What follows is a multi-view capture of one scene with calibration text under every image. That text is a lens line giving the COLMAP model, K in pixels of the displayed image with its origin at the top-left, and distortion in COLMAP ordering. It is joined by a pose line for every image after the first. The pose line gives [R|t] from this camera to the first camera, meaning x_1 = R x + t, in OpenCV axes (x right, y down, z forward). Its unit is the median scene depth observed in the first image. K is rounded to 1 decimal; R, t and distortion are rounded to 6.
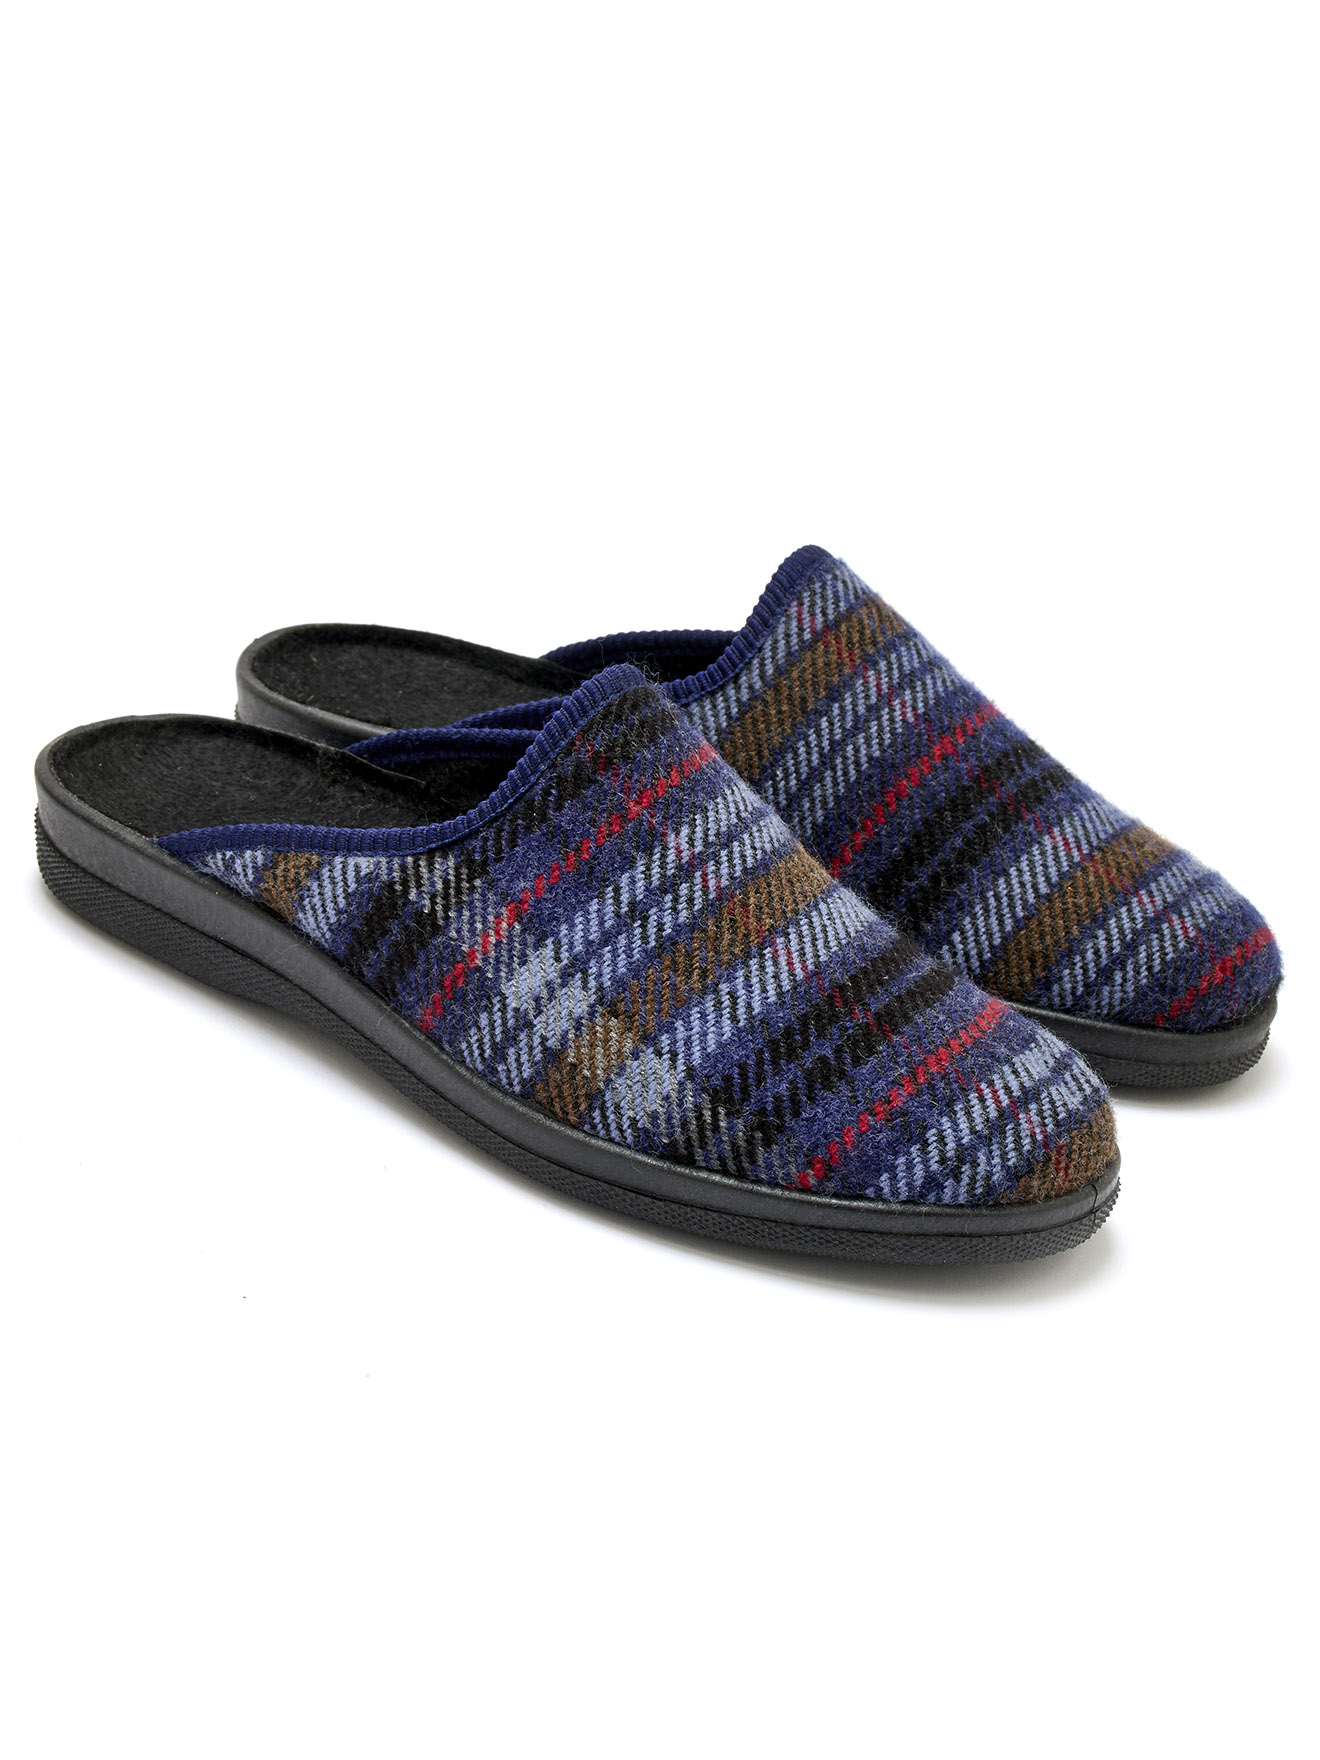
lens RADIAL K [[3180.8, 0, 634.8], [0, 3180.8, 878.9], [0, 0, 1]] dist [0.073362, 0.000000]
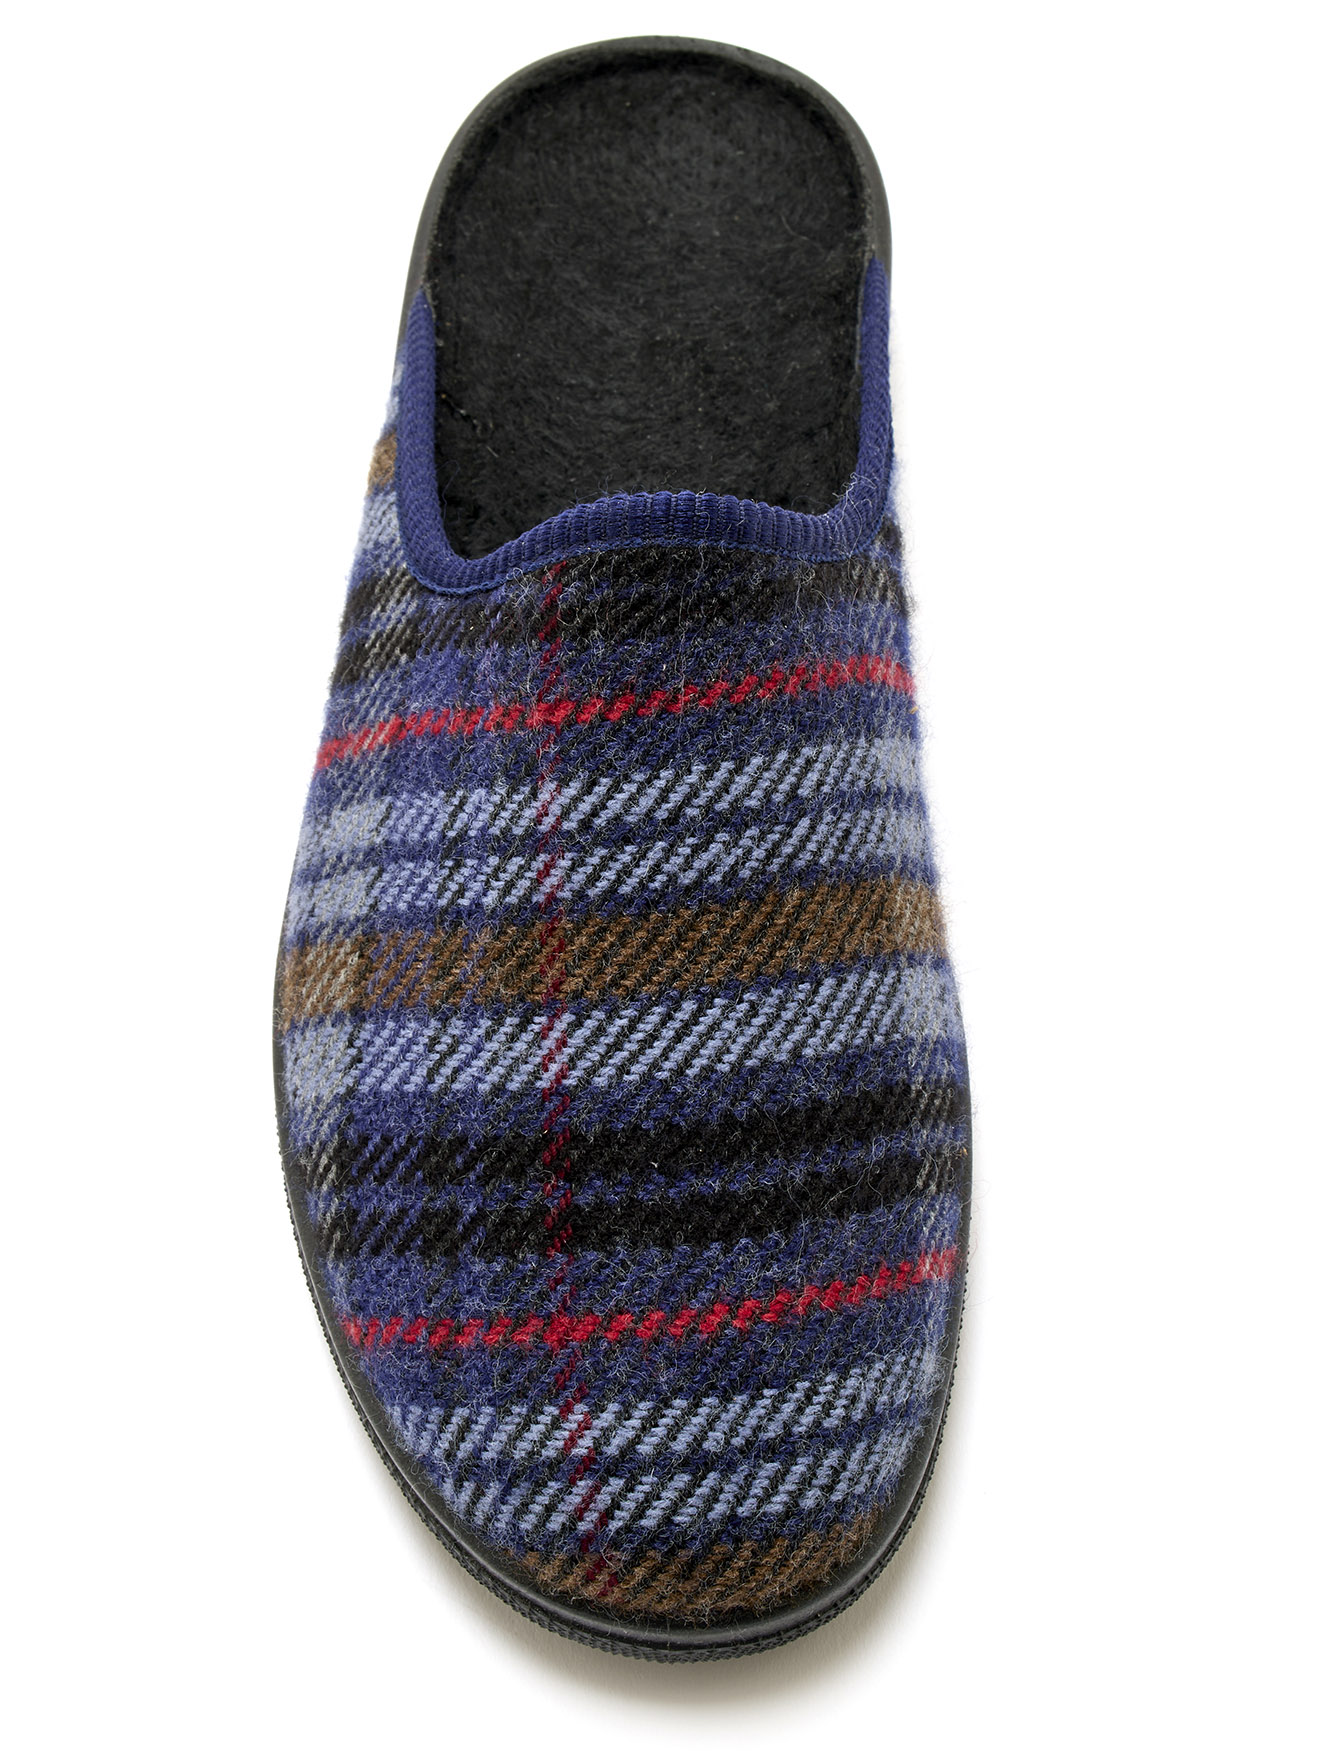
lens RADIAL K [[3359.7, 0, 660.2], [0, 3359.7, 880.7], [0, 0, 1]] dist [-0.075715, 0.000000]
pose [[0.625322, 0.615548, -0.479659, 0.397249], [-0.332899, 0.766341, 0.549455, -0.414834], [0.705798, -0.183908, 0.684125, 0.586693]]
